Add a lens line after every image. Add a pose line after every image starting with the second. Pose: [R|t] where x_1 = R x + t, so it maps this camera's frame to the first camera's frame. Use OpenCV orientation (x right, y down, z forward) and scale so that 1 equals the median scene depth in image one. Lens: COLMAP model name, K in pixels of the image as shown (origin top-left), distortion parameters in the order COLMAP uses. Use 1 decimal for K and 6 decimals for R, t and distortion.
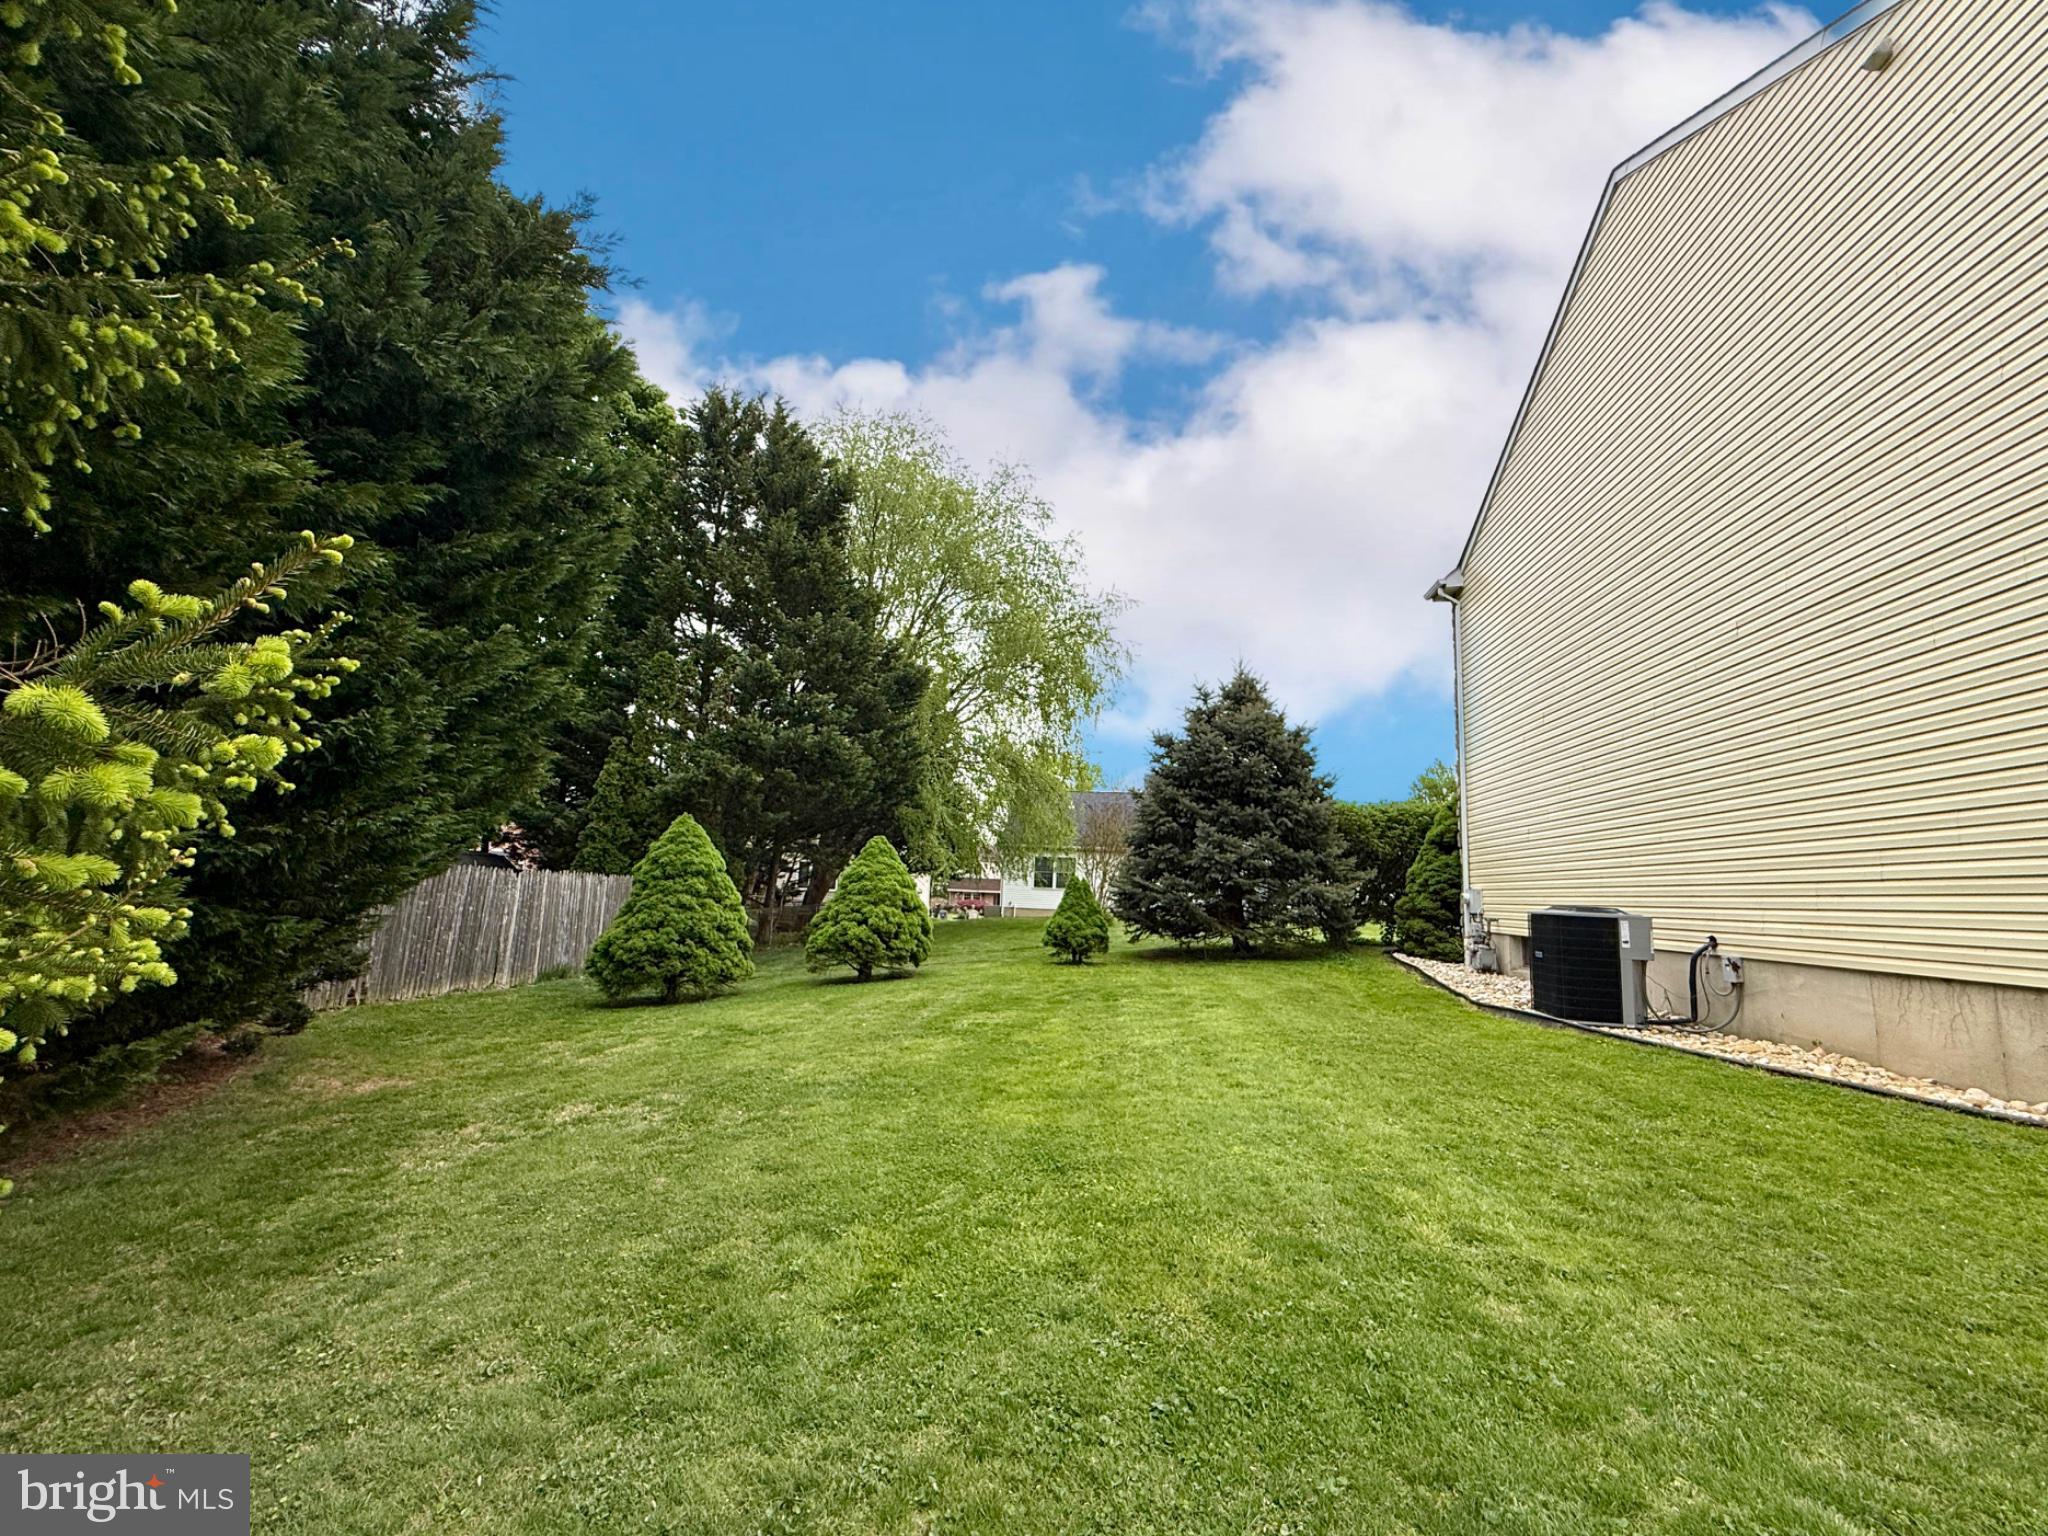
lens RADIAL K [[886.8, 0, 1024.0], [0, 886.8, 768.0], [0, 0, 1]] dist [0.000650, 0.000259]
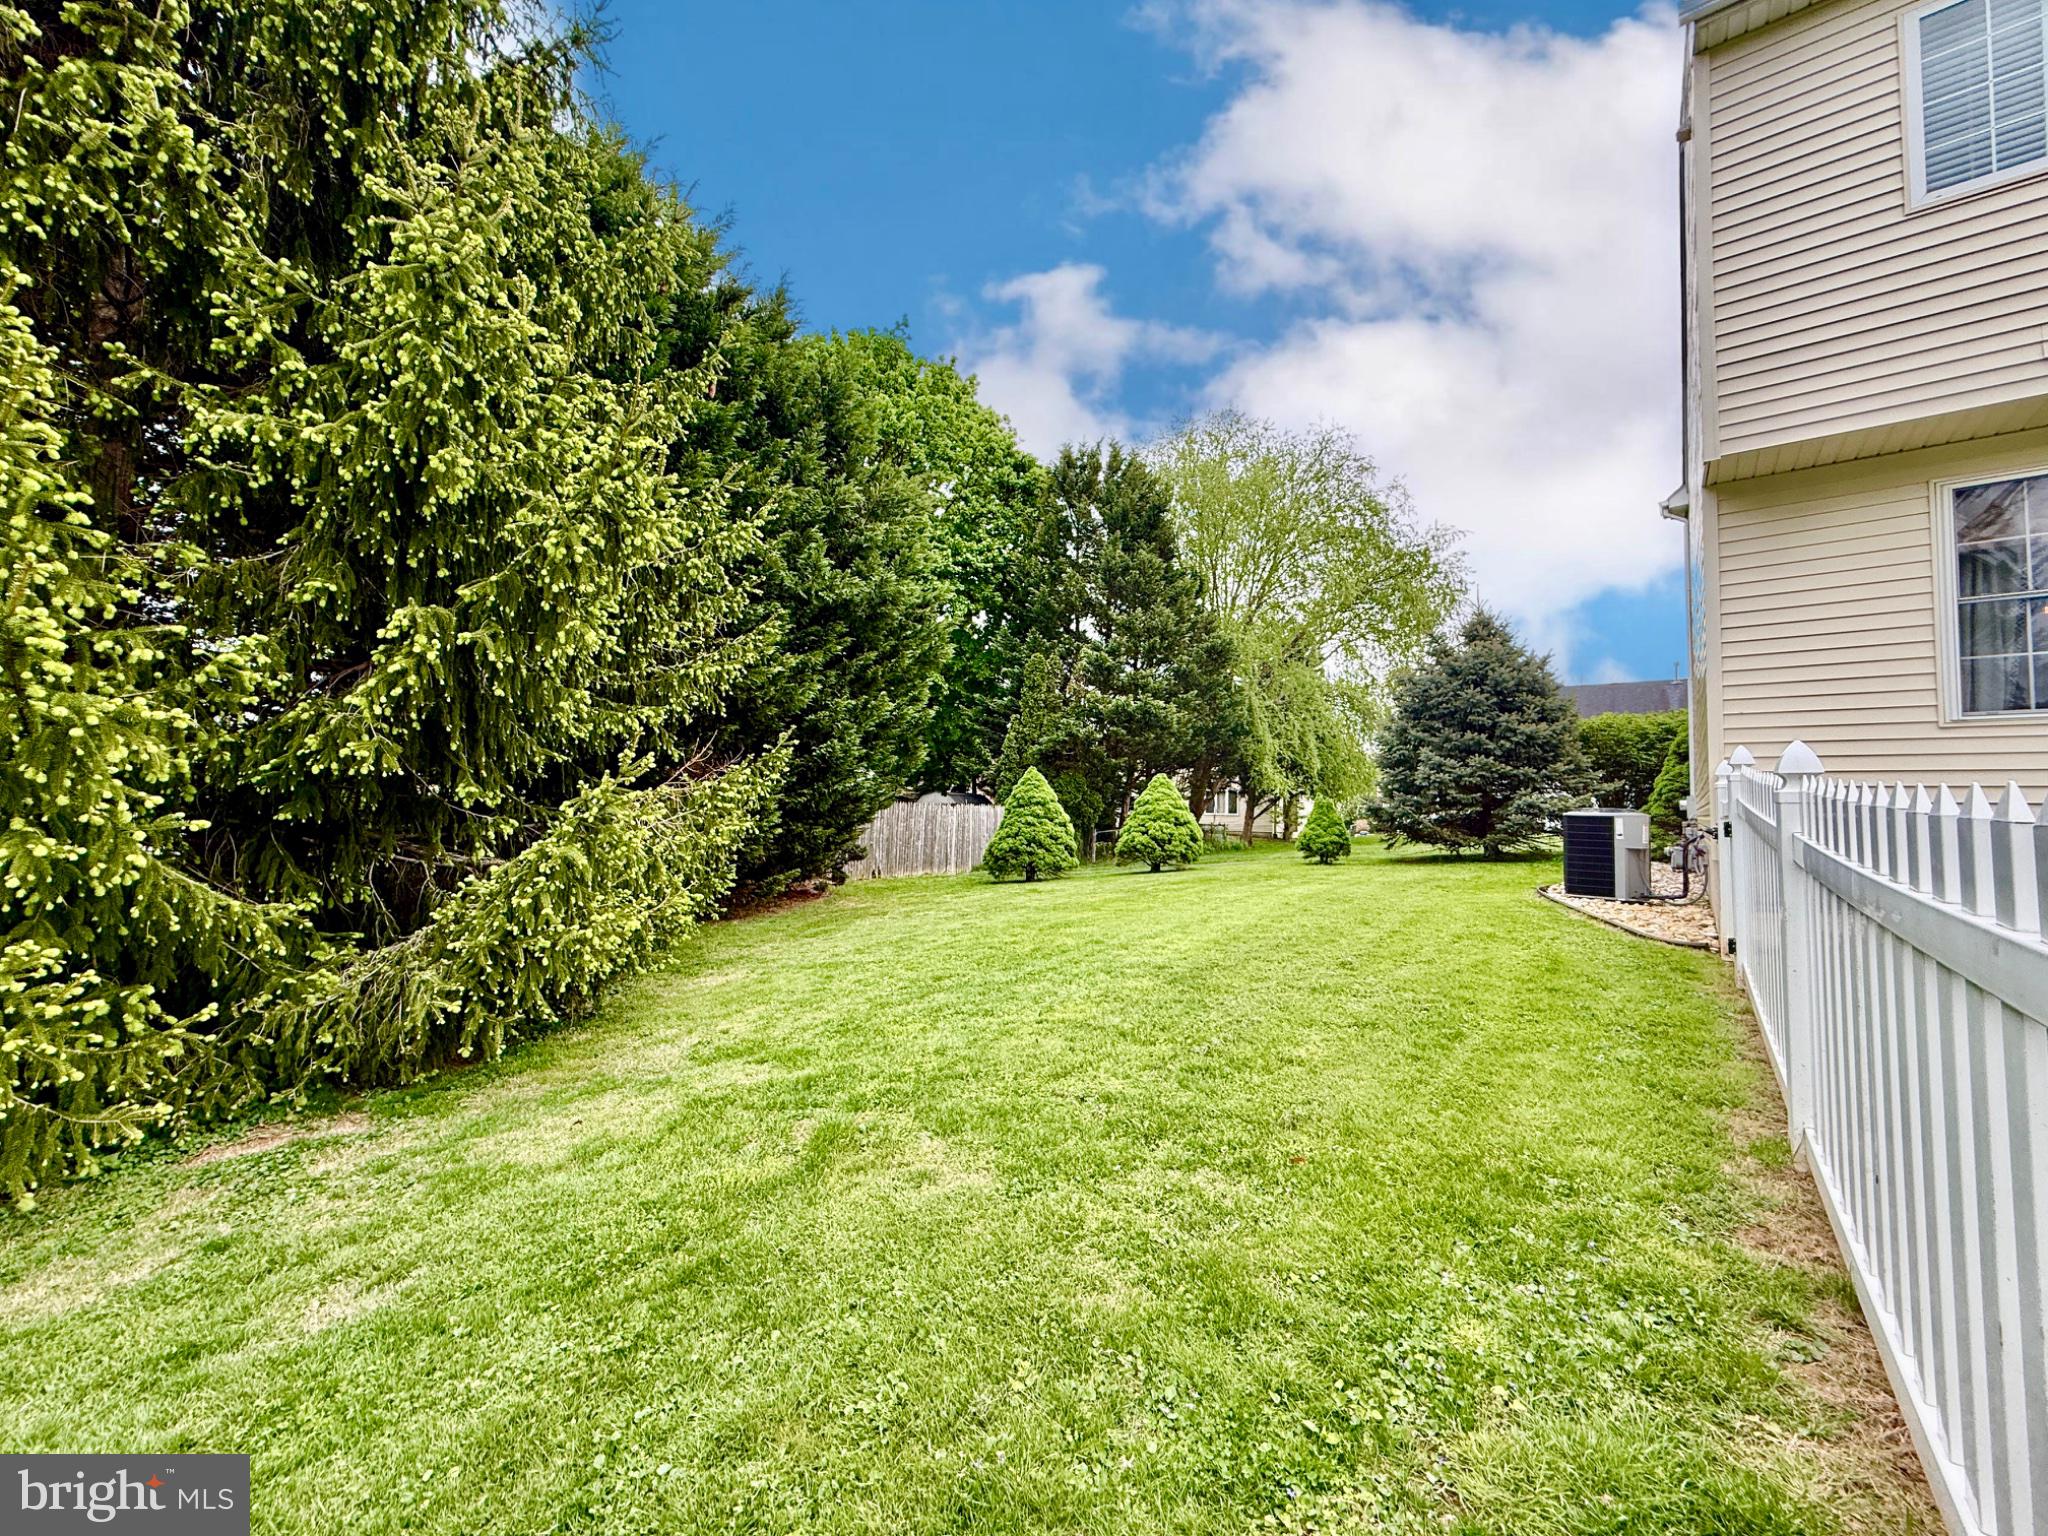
lens RADIAL K [[814.3, 0, 1017.0], [0, 814.3, 767.1], [0, 0, 1]] dist [-0.000107, 0.000360]
pose [[0.862128, -0.052667, -0.503946, 0.319721], [0.090919, 0.994520, 0.051604, -0.023969], [0.498467, -0.090308, 0.862192, -0.262103]]
